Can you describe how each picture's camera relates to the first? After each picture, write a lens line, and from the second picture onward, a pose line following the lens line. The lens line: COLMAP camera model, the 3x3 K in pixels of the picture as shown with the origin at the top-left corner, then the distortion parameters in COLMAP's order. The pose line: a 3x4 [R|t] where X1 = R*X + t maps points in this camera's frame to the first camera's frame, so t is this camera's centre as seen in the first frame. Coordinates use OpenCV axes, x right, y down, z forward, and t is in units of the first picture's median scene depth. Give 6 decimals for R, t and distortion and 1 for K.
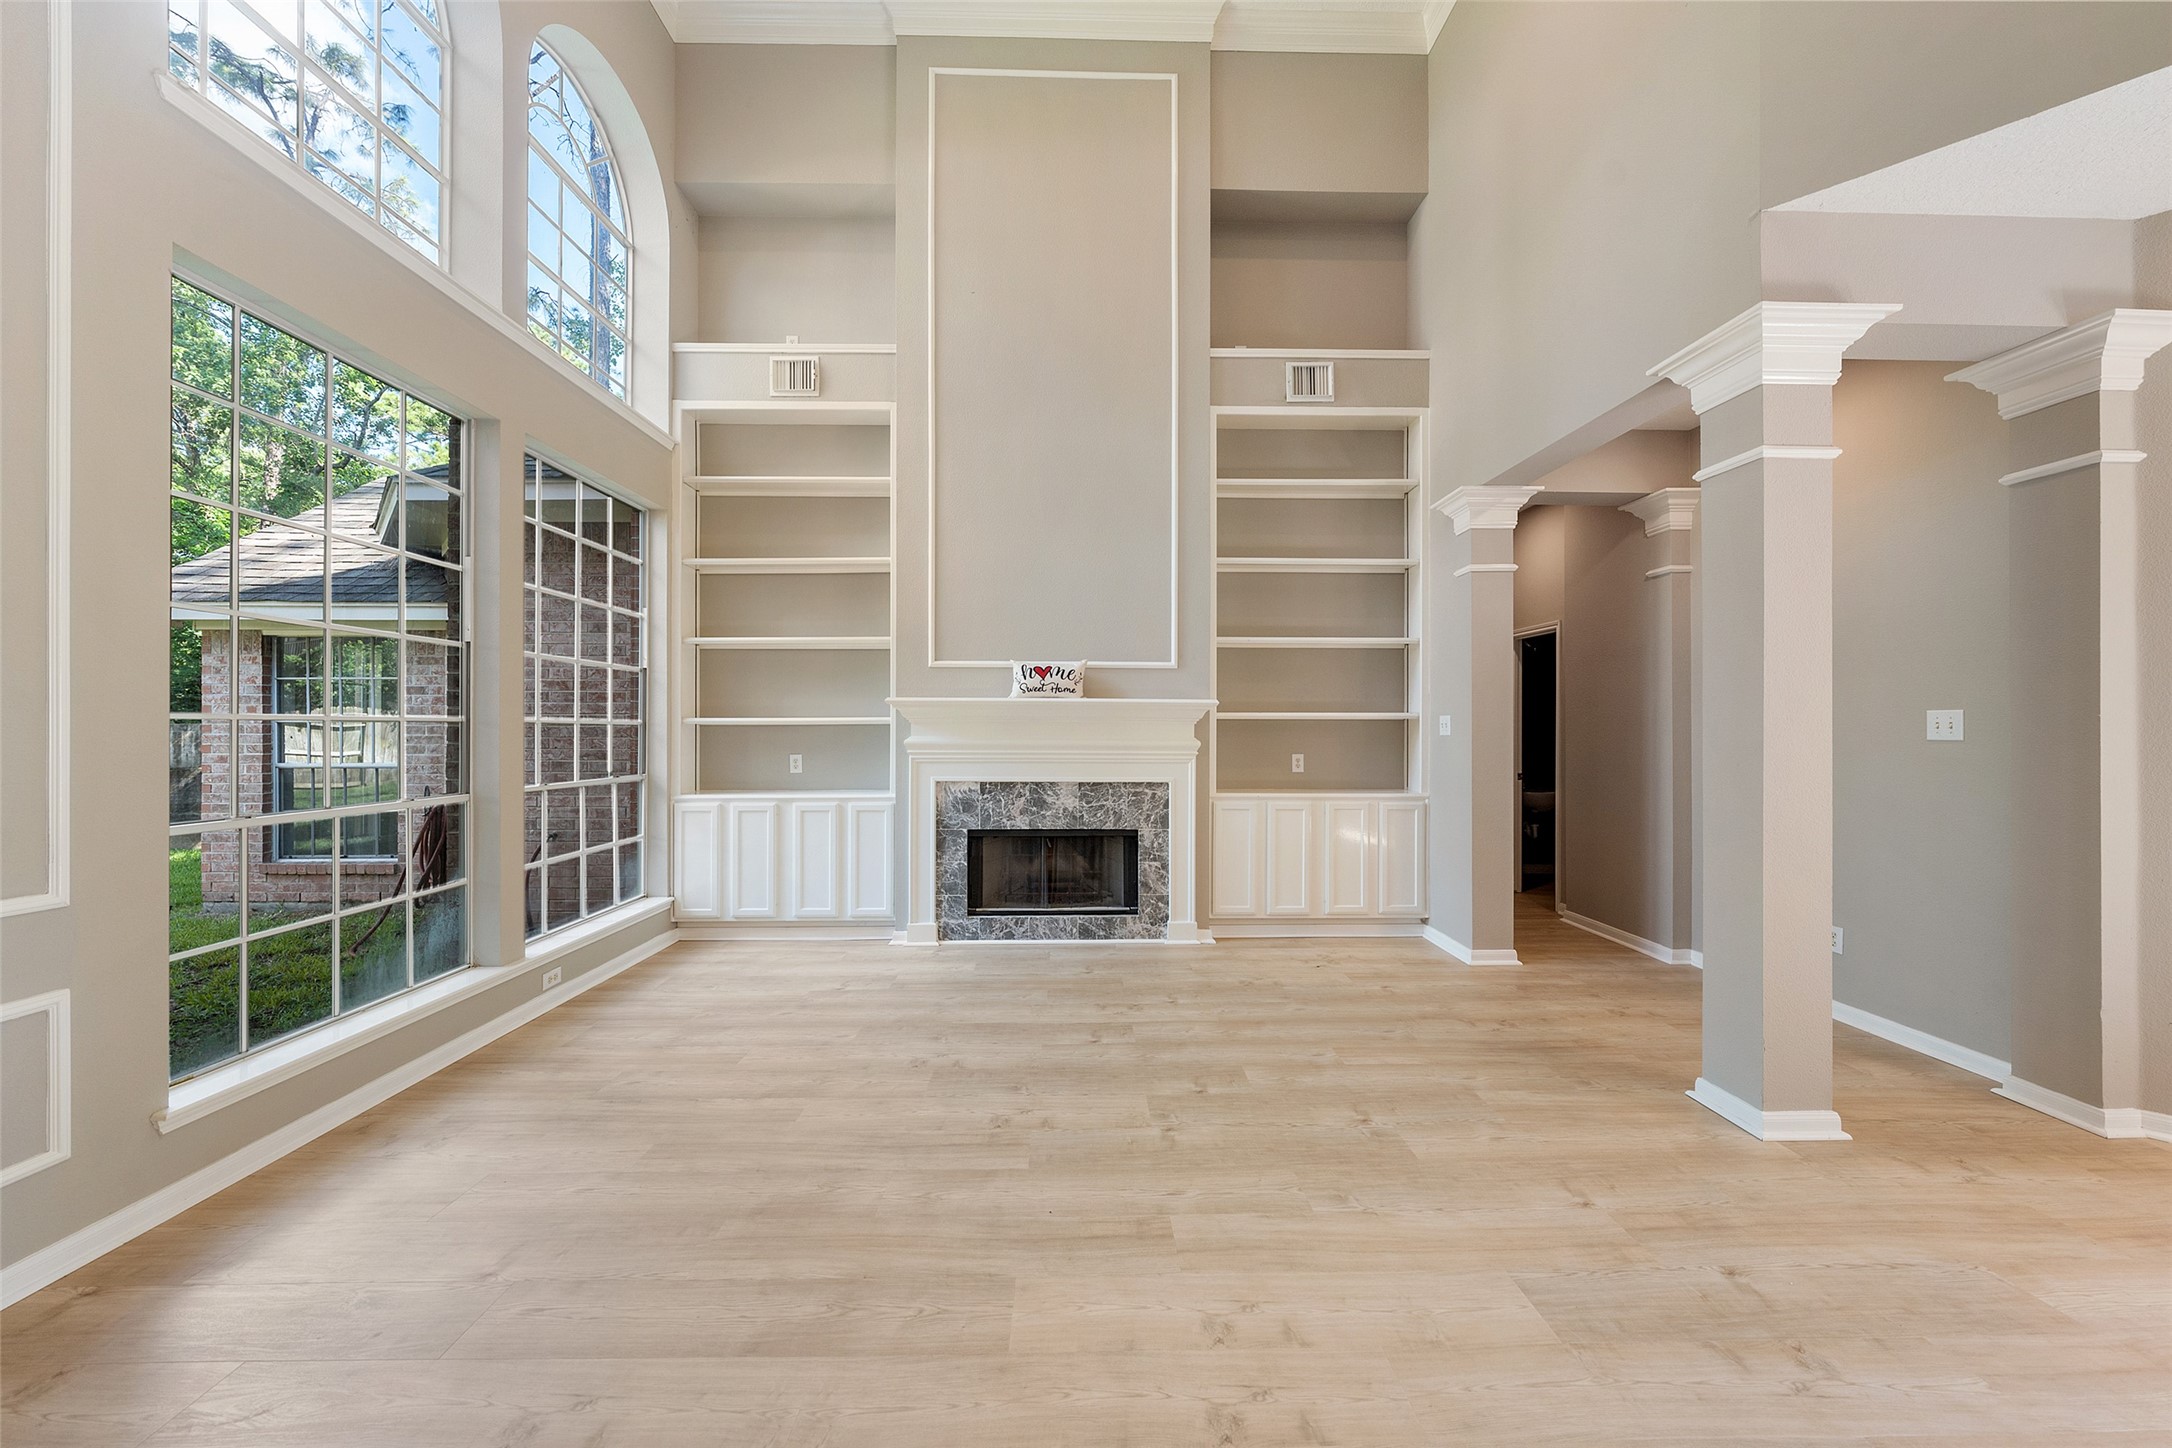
lens RADIAL K [[735.4, 0, 1081.5], [0, 735.4, 732.6], [0, 0, 1]] dist [-0.006738, 0.000426]
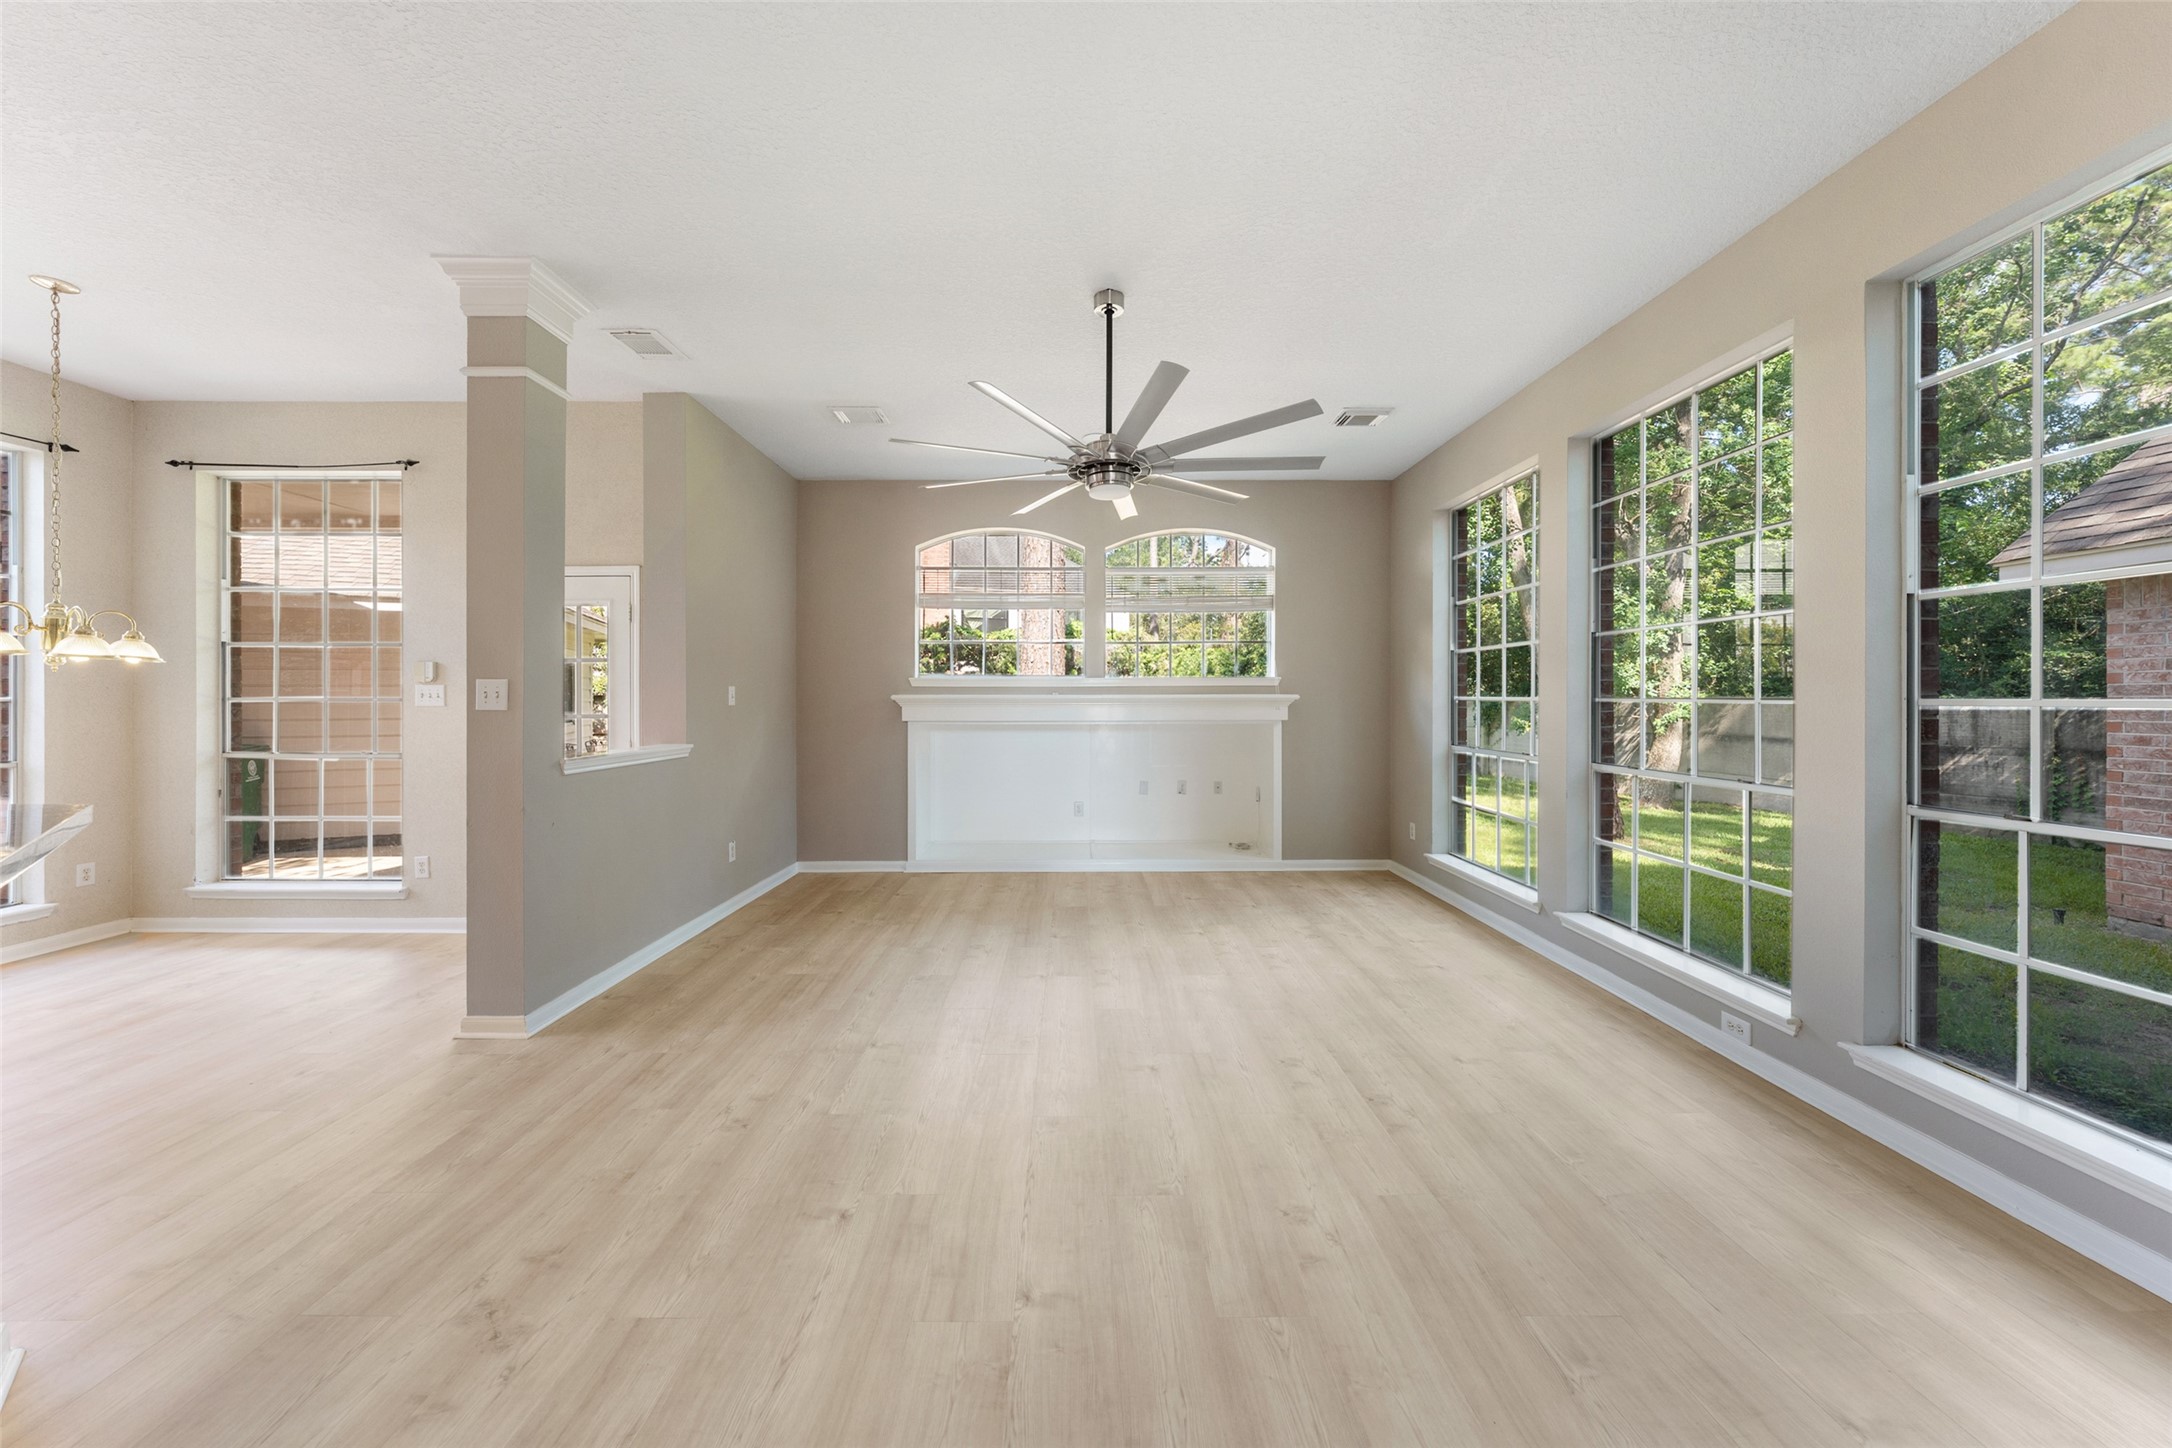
lens RADIAL K [[735.4, 0, 1091.9], [0, 735.4, 706.4], [0, 0, 1]] dist [-0.006738, 0.000426]
pose [[-0.000292, 0.002364, -0.999997, -0.574485], [-0.005700, 0.999981, 0.002365, 0.006267], [0.999984, 0.005700, -0.000279, -0.186586]]
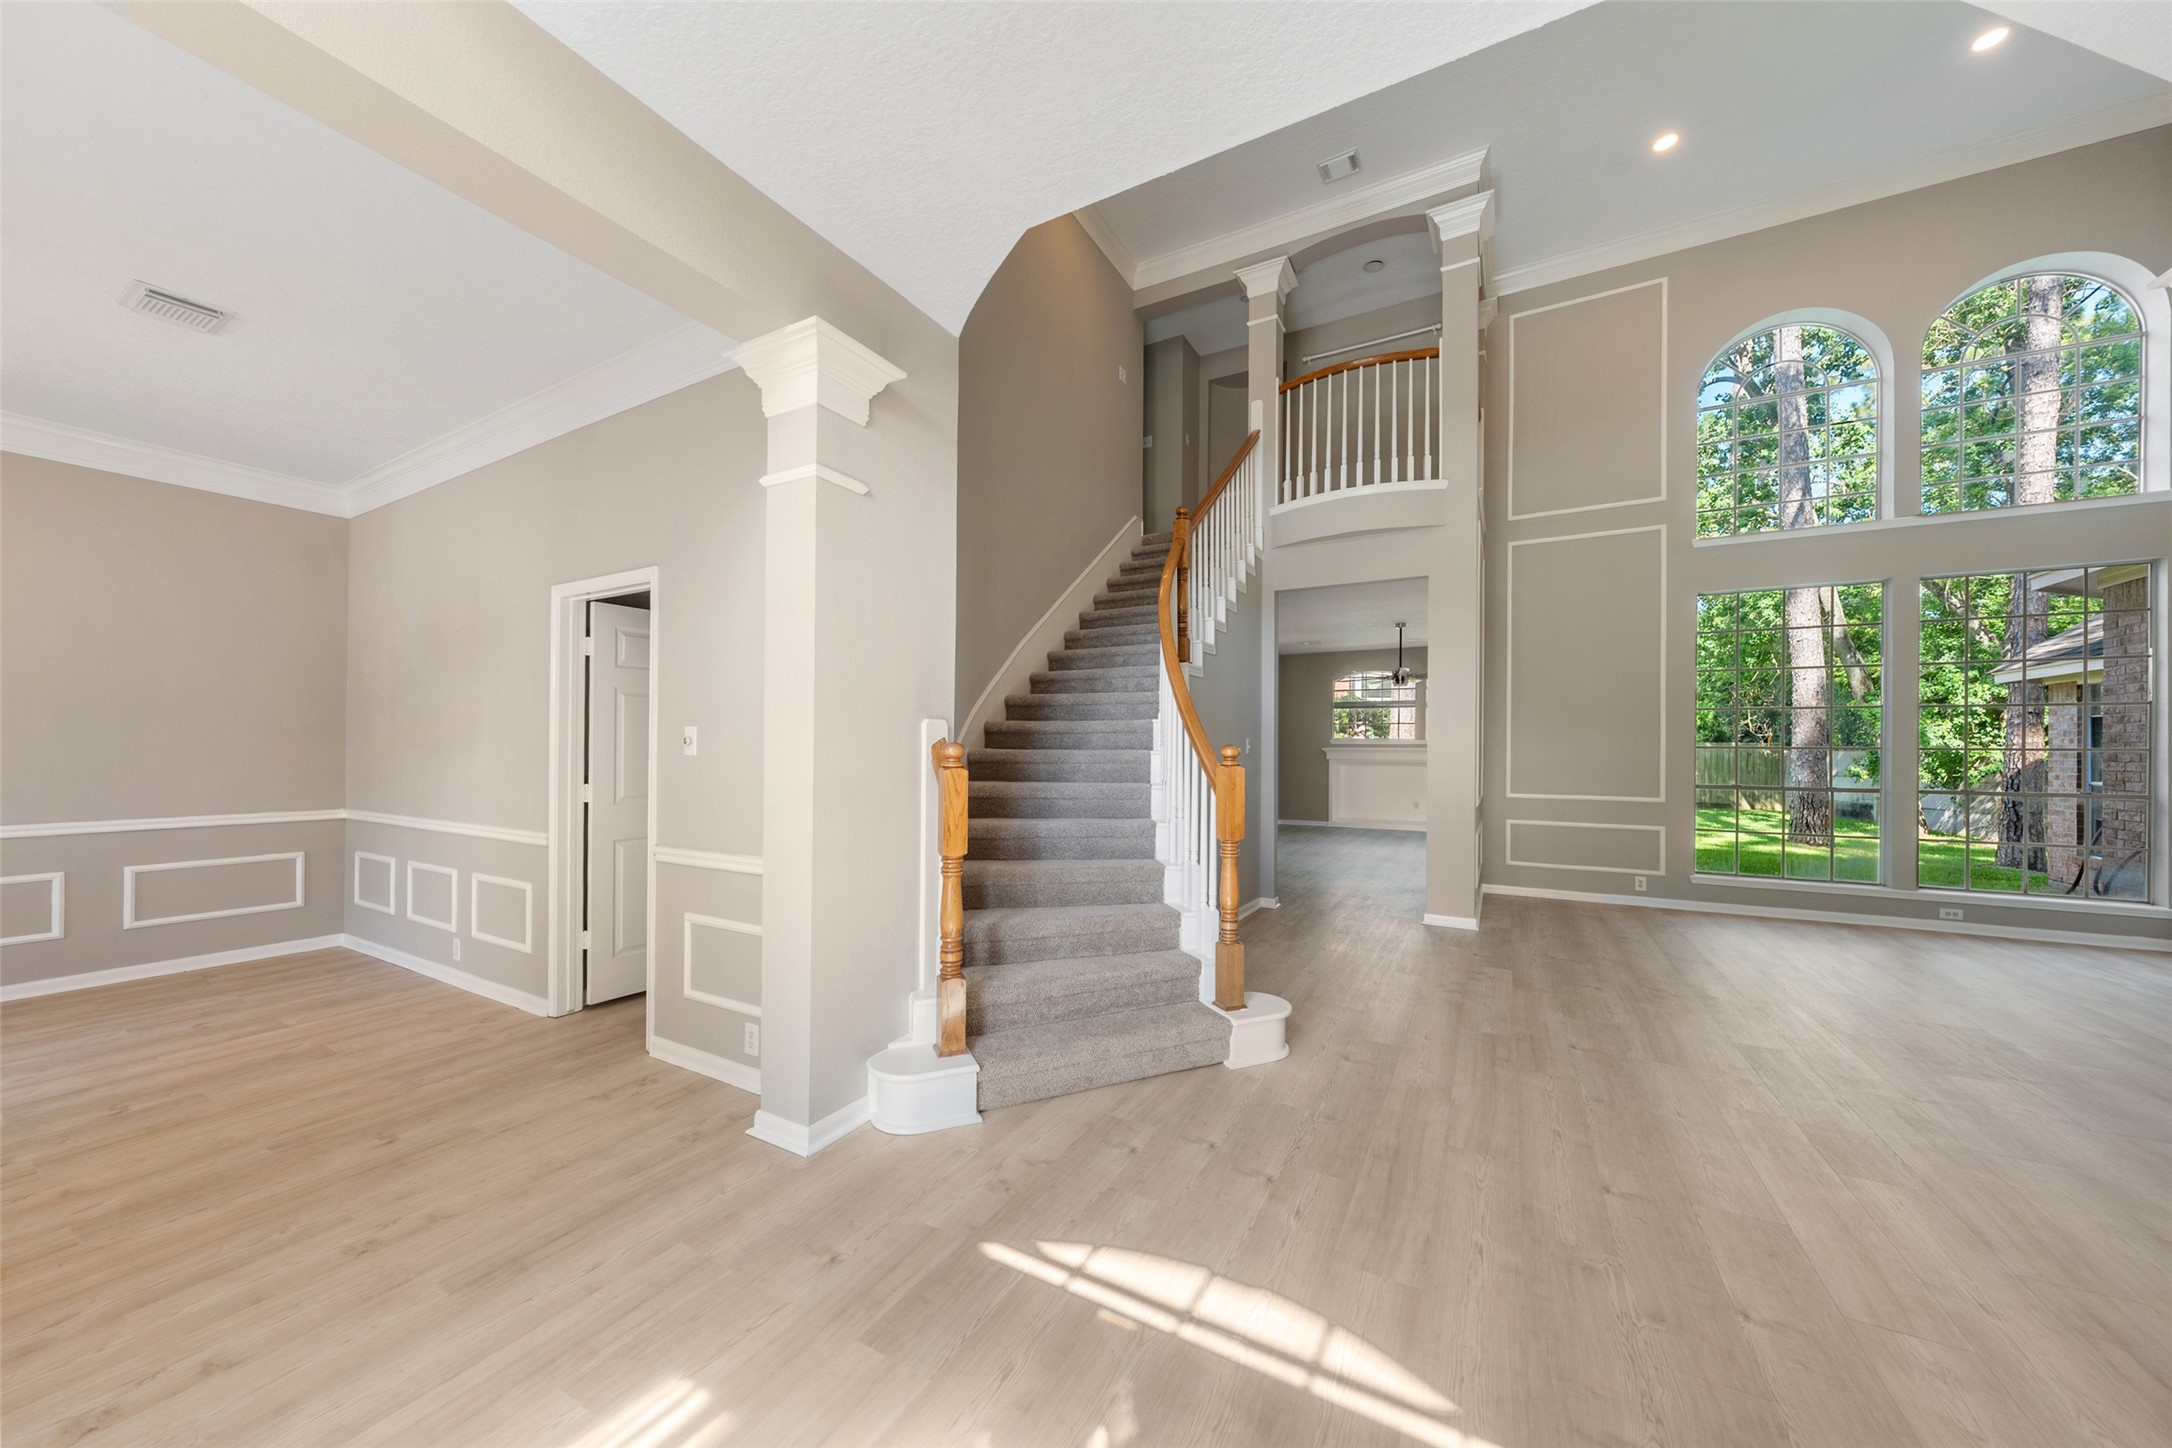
lens RADIAL K [[735.4, 0, 1094.3], [0, 735.4, 740.2], [0, 0, 1]] dist [-0.006738, 0.000426]
pose [[-0.505895, -0.016589, -0.862436, 1.202252], [-0.012138, 0.999853, -0.012112, 0.004365], [0.862510, 0.004341, -0.506022, 0.164900]]
